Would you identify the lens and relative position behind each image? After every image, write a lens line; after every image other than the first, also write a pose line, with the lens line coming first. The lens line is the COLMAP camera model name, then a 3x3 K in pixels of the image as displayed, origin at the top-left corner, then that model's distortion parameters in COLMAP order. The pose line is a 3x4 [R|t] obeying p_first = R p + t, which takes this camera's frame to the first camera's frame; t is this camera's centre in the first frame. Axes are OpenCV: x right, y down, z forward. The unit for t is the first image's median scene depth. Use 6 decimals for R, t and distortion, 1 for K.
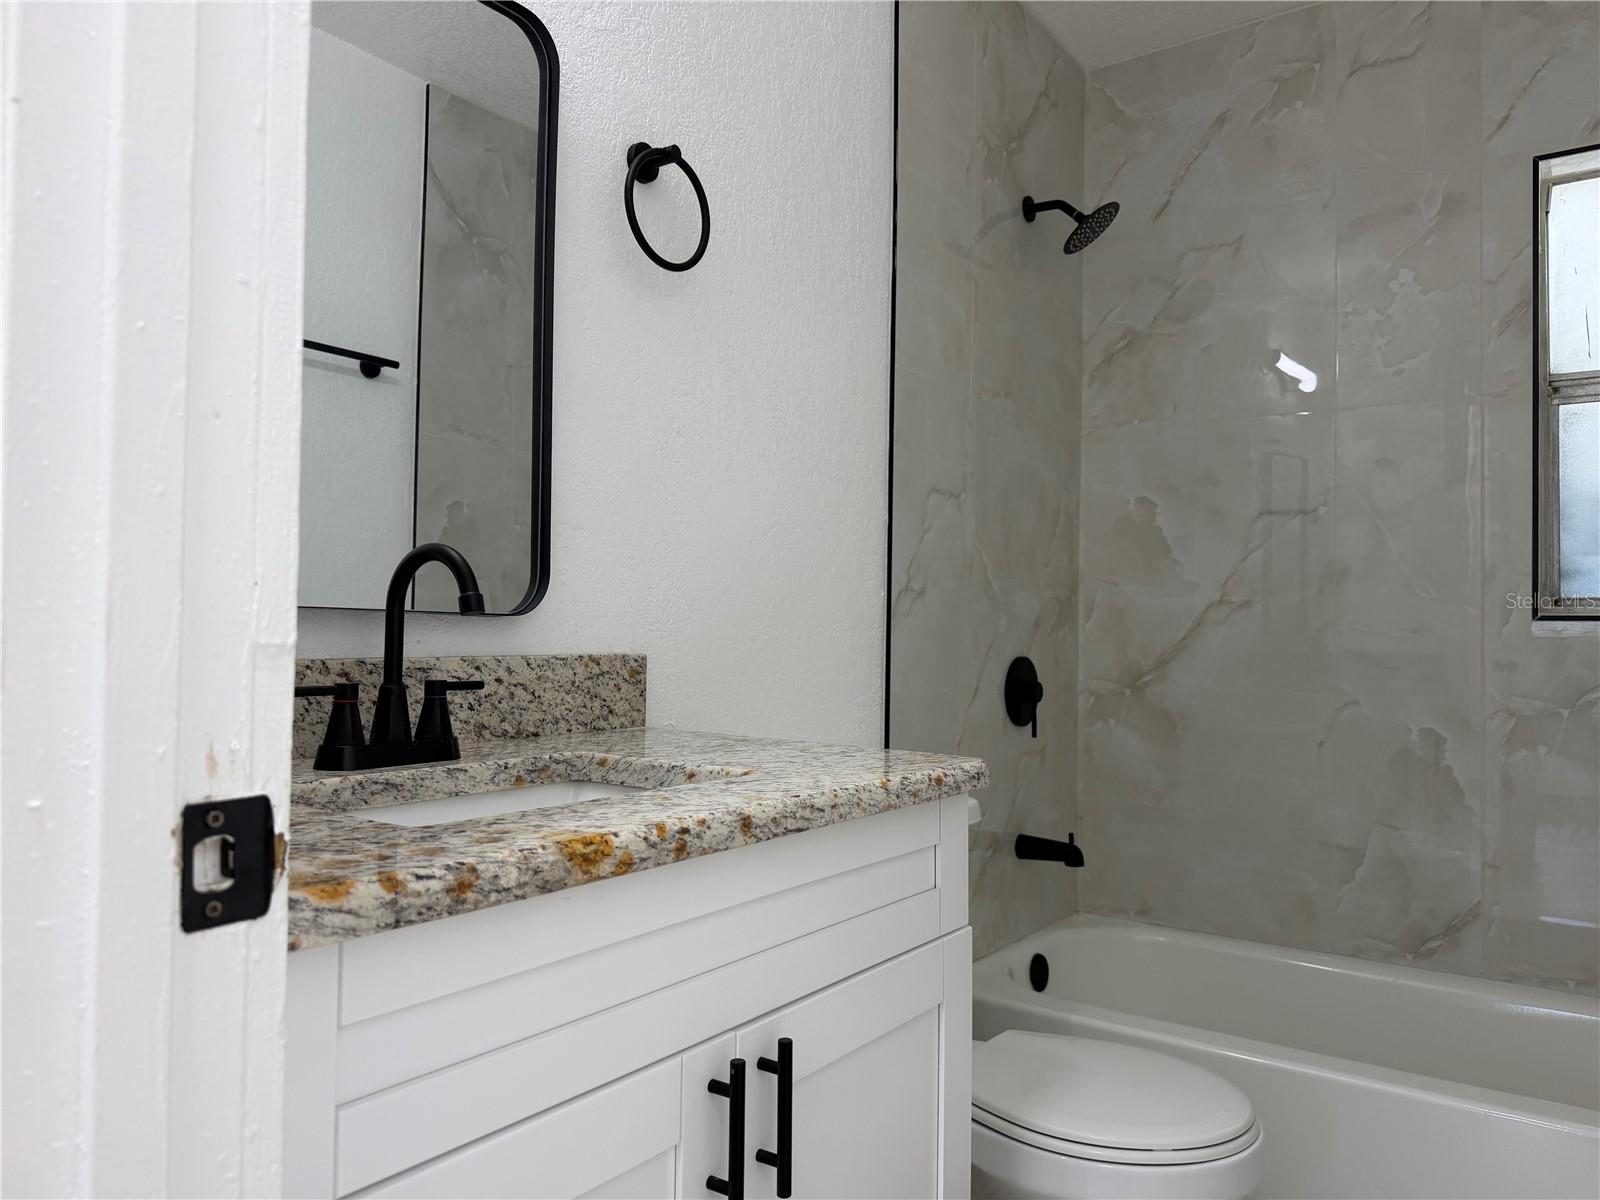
lens RADIAL K [[1137.7, 0, 800.0], [0, 1137.7, 600.0], [0, 0, 1]] dist [0.026925, -0.042062]
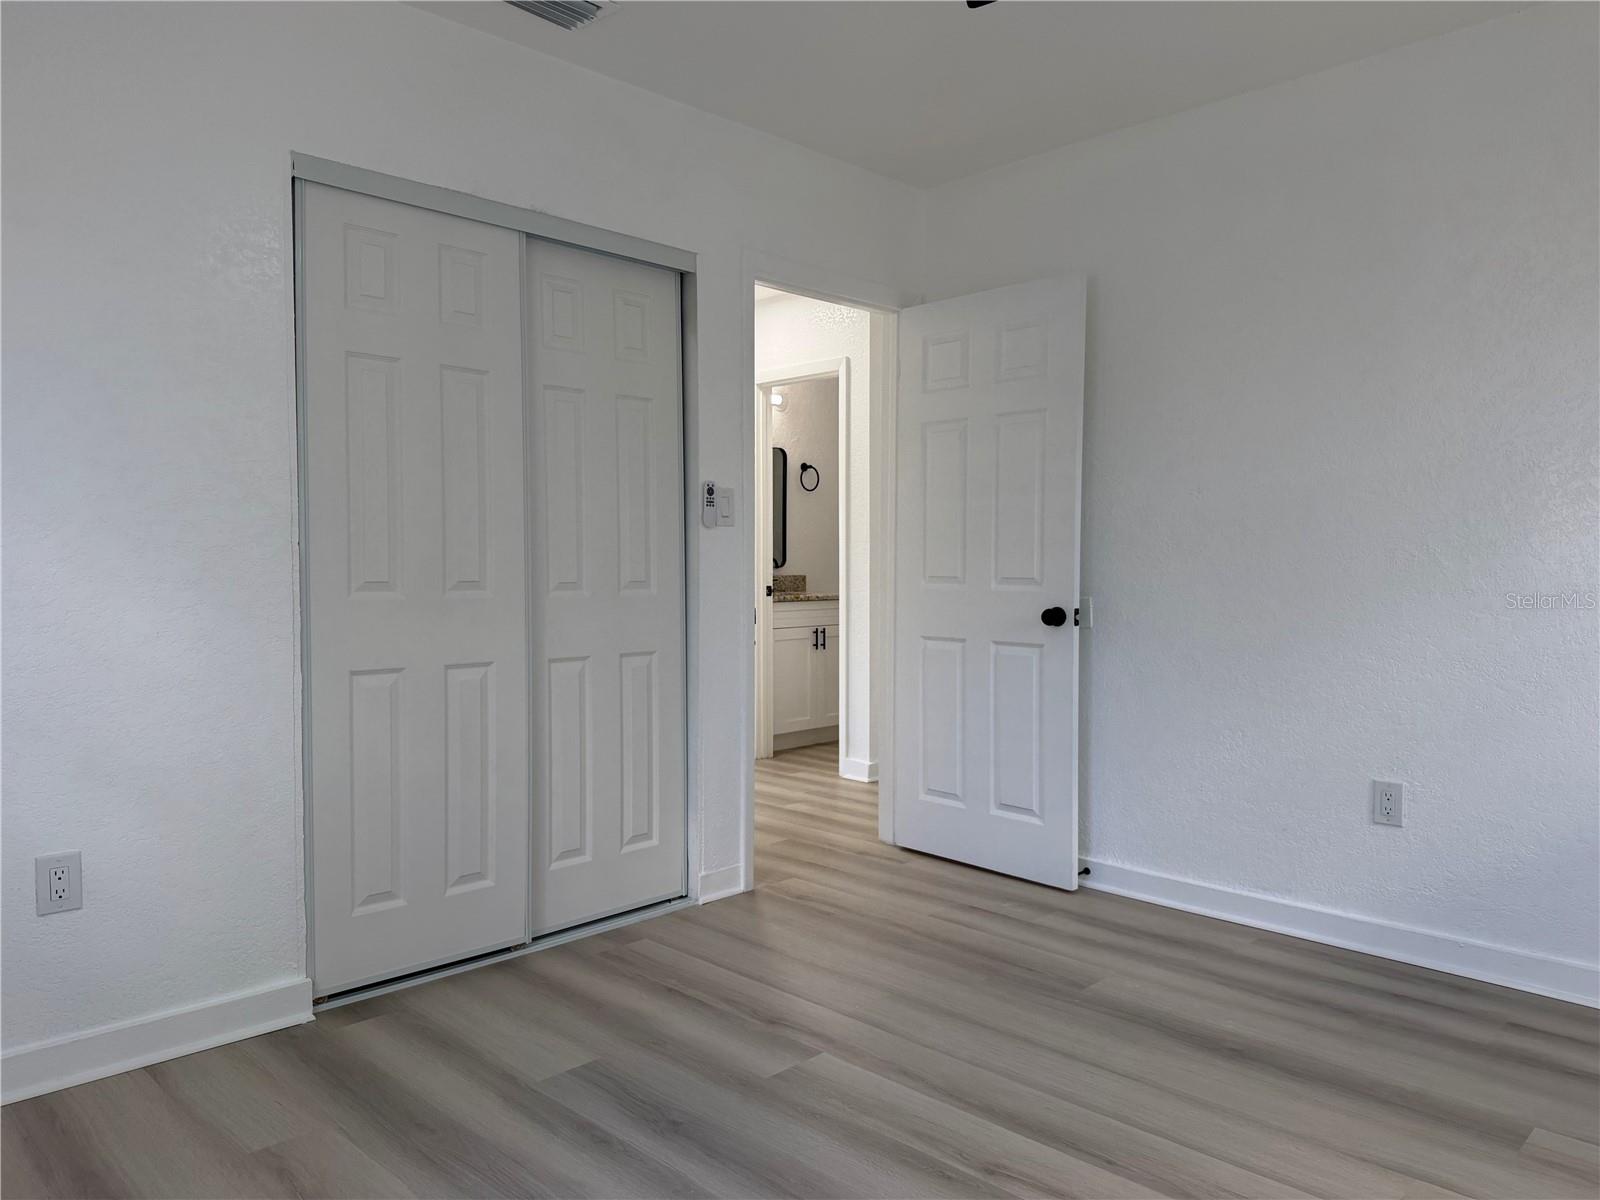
lens RADIAL K [[1137.7, 0, 800.0], [0, 1137.7, 600.0], [0, 0, 1]] dist [0.026925, -0.042062]
pose [[0.987815, -0.003162, -0.155603, 0.646767], [0.012868, 0.998030, 0.061406, -0.158146], [0.155102, -0.062660, 0.985909, -4.122245]]
